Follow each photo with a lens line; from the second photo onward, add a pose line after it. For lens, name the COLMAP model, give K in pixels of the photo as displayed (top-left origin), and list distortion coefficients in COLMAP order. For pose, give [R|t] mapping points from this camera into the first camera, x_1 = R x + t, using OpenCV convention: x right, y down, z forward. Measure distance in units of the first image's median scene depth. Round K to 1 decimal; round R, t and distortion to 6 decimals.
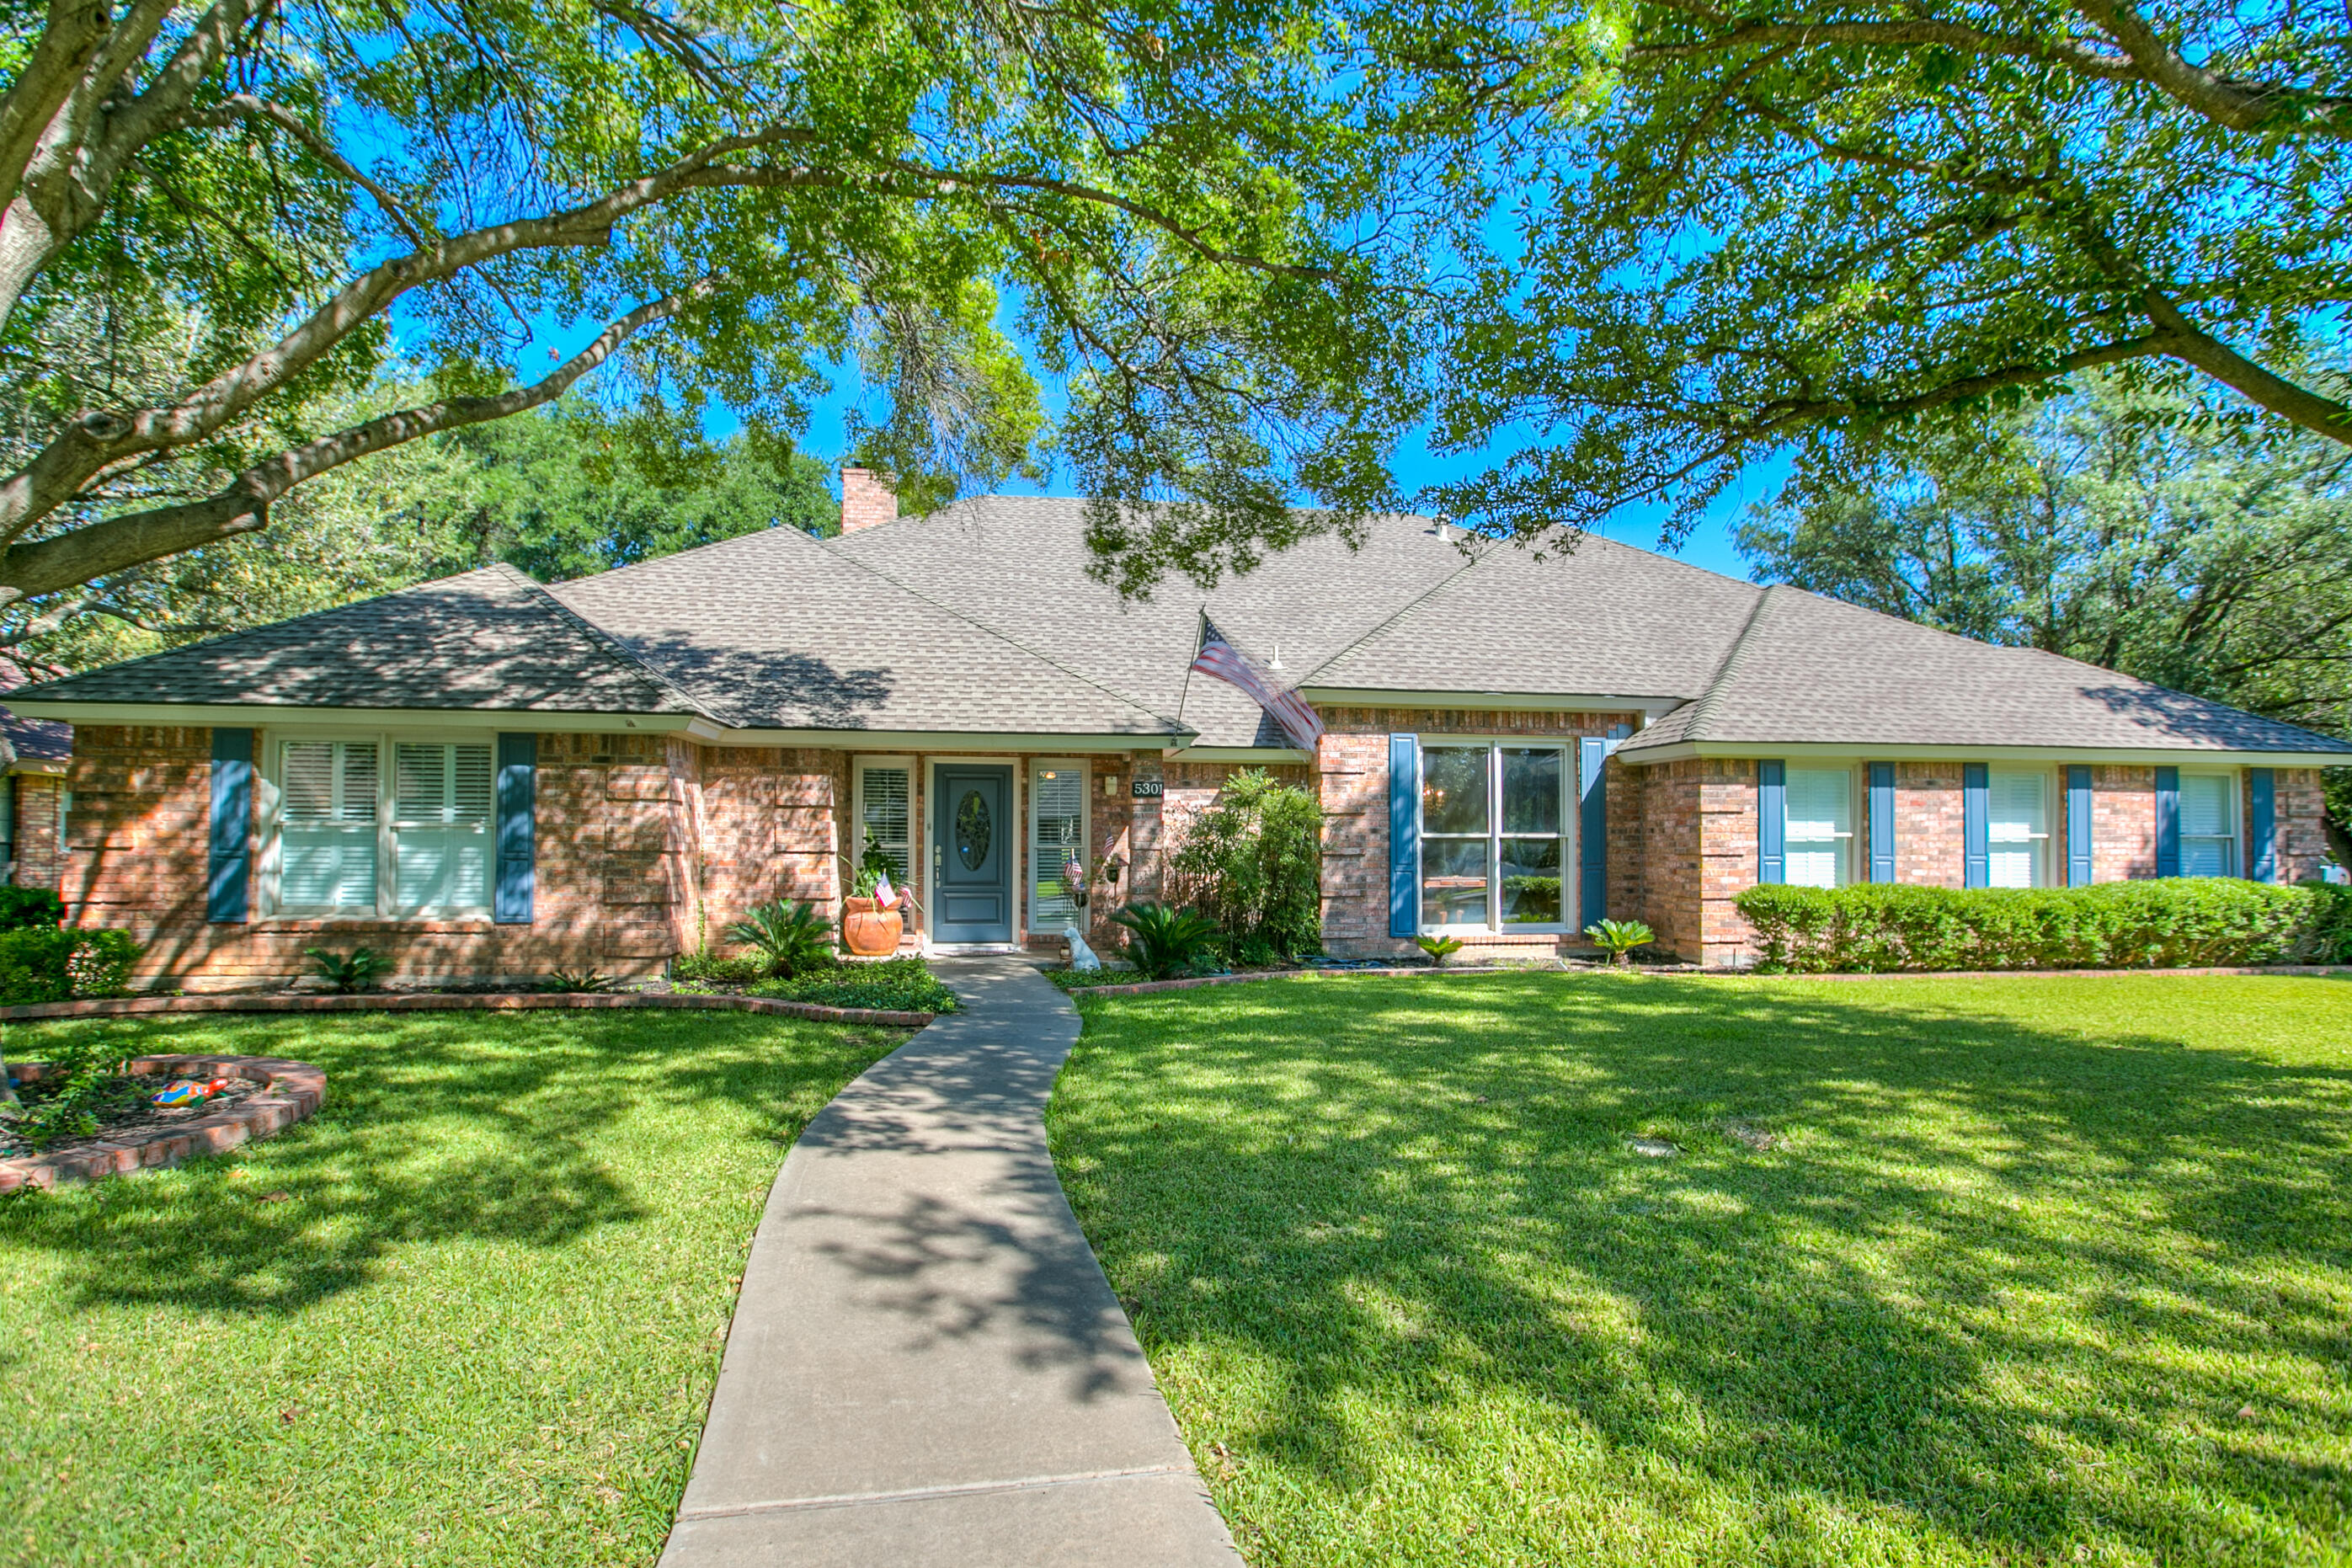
lens RADIAL K [[1201.7, 0, 1176.0], [0, 1201.7, 784.0], [0, 0, 1]] dist [-0.031229, 0.000363]
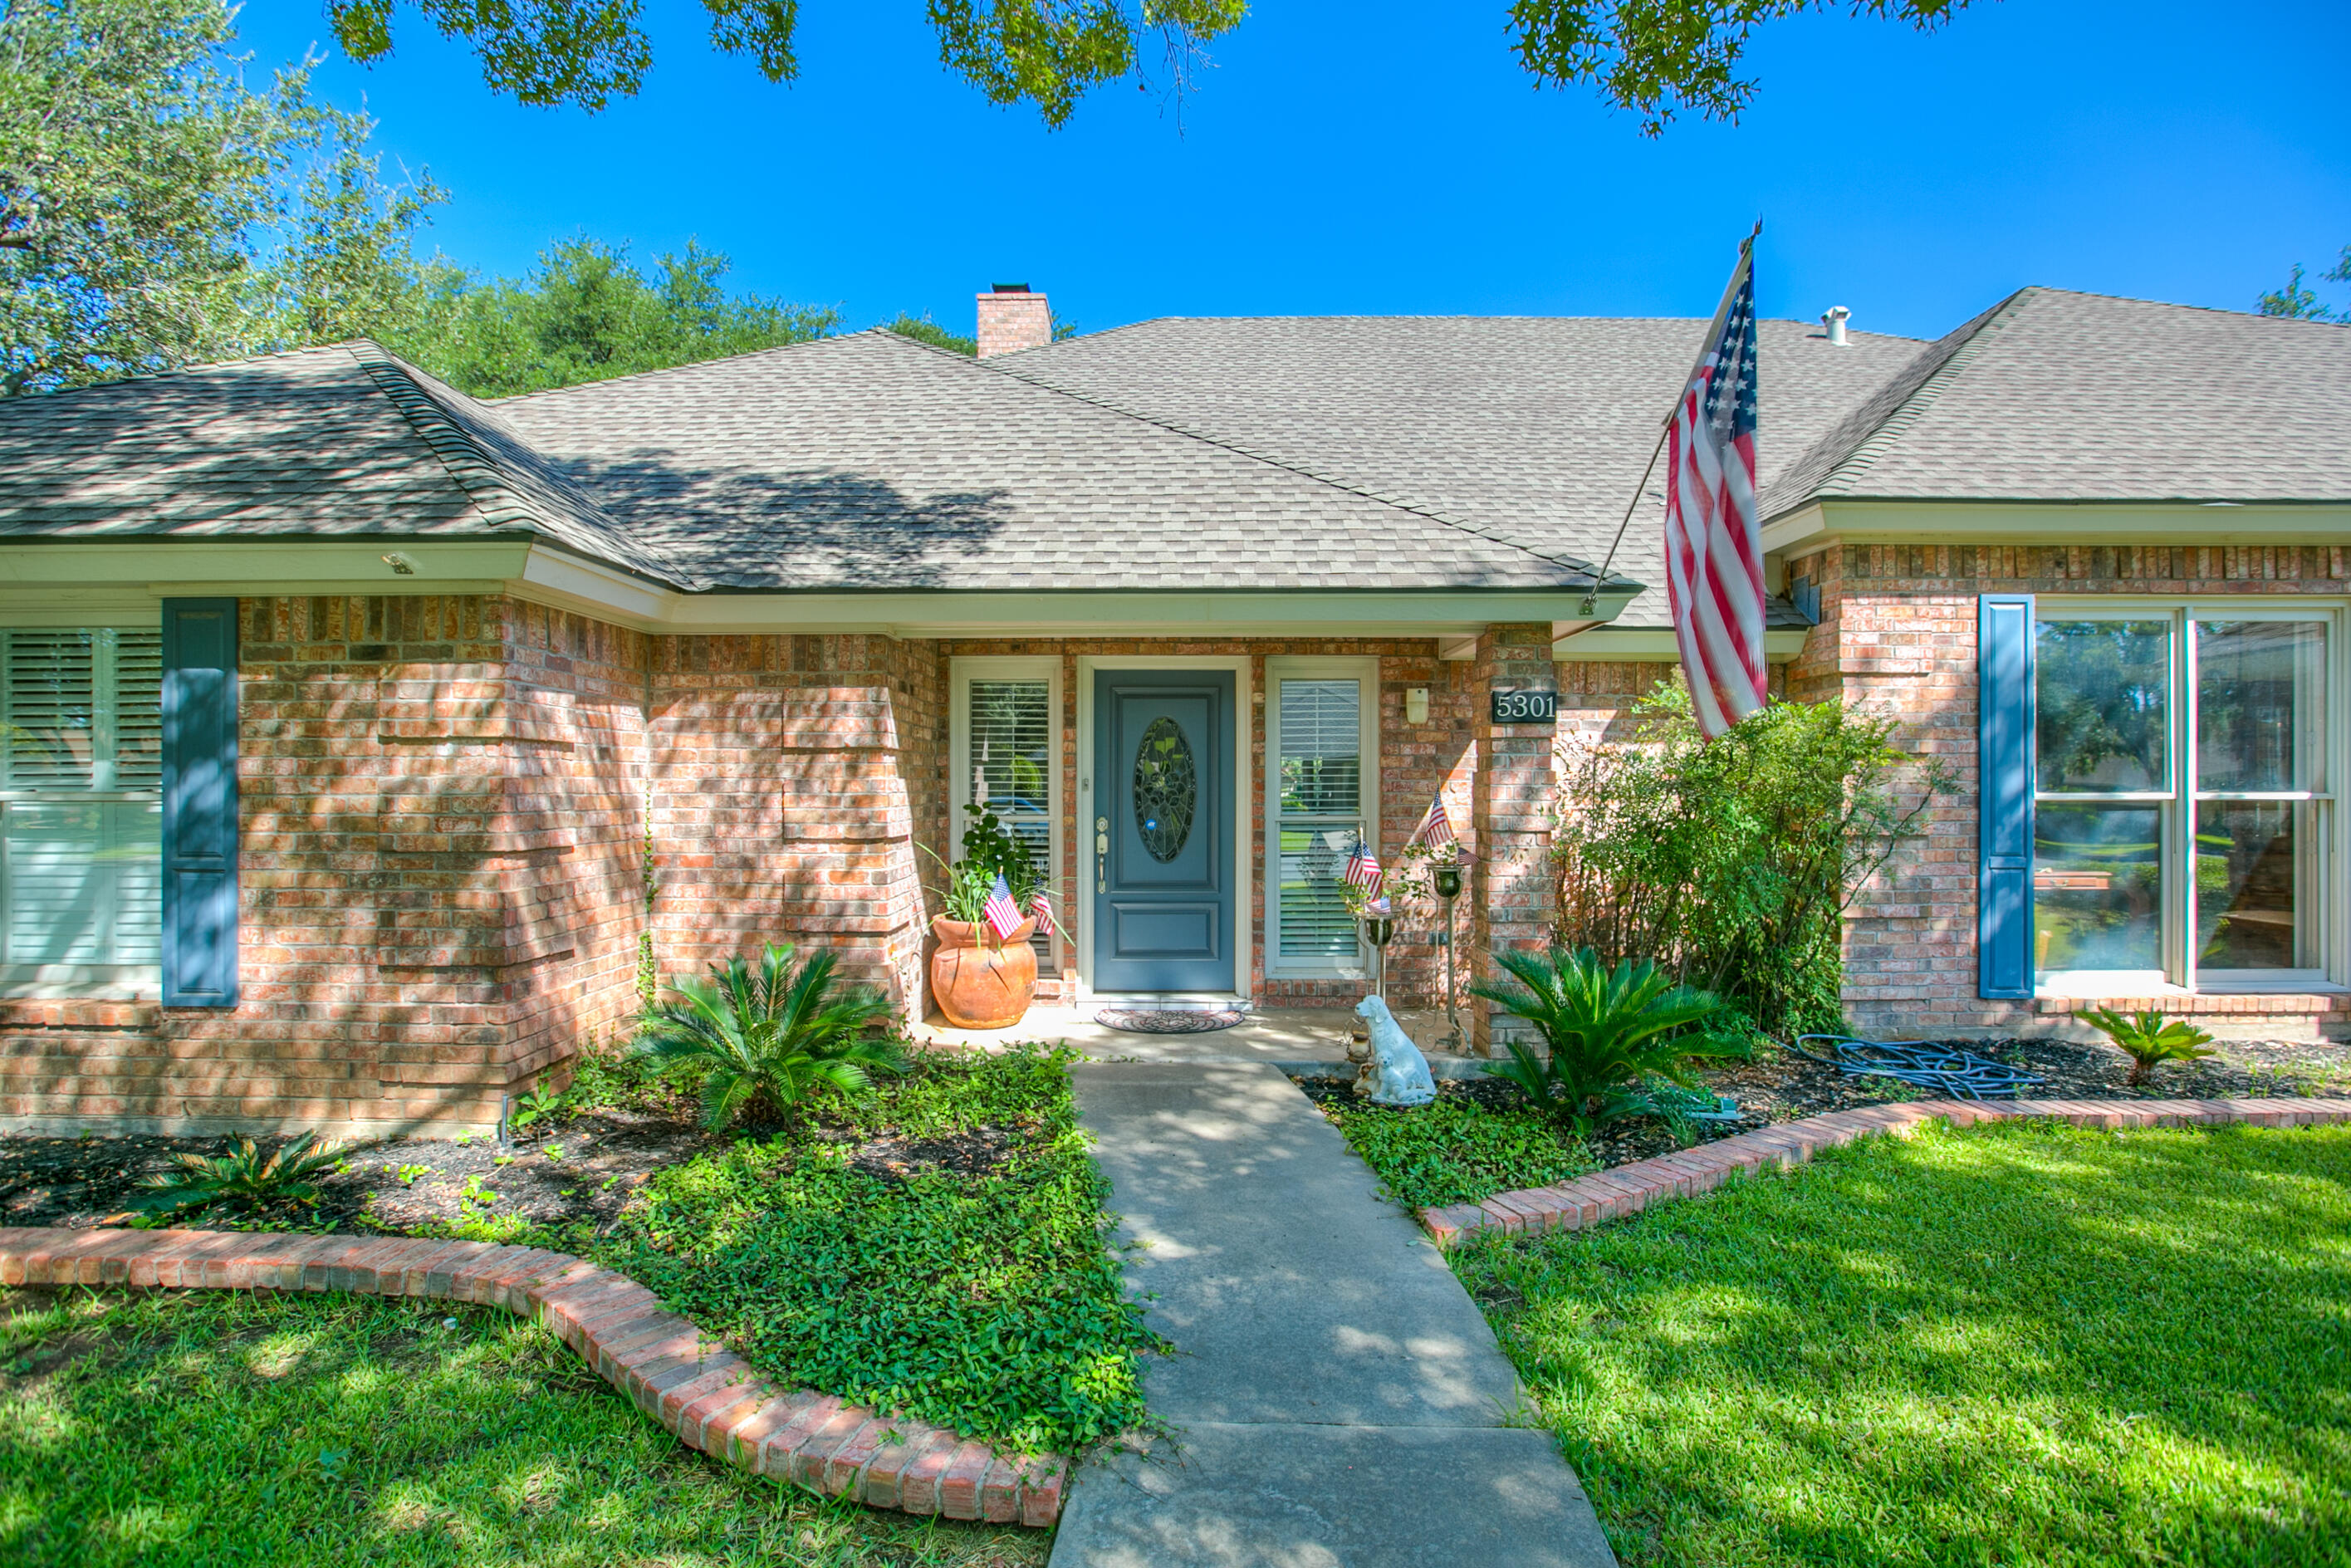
lens RADIAL K [[1201.3, 0, 1175.5], [0, 1201.3, 784.0], [0, 0, 1]] dist [-0.031229, 0.000363]
pose [[0.987398, -0.005635, -0.158157, -0.084446], [0.012148, 0.999116, 0.040241, 0.014726], [0.157790, -0.041655, 0.986594, 0.503791]]
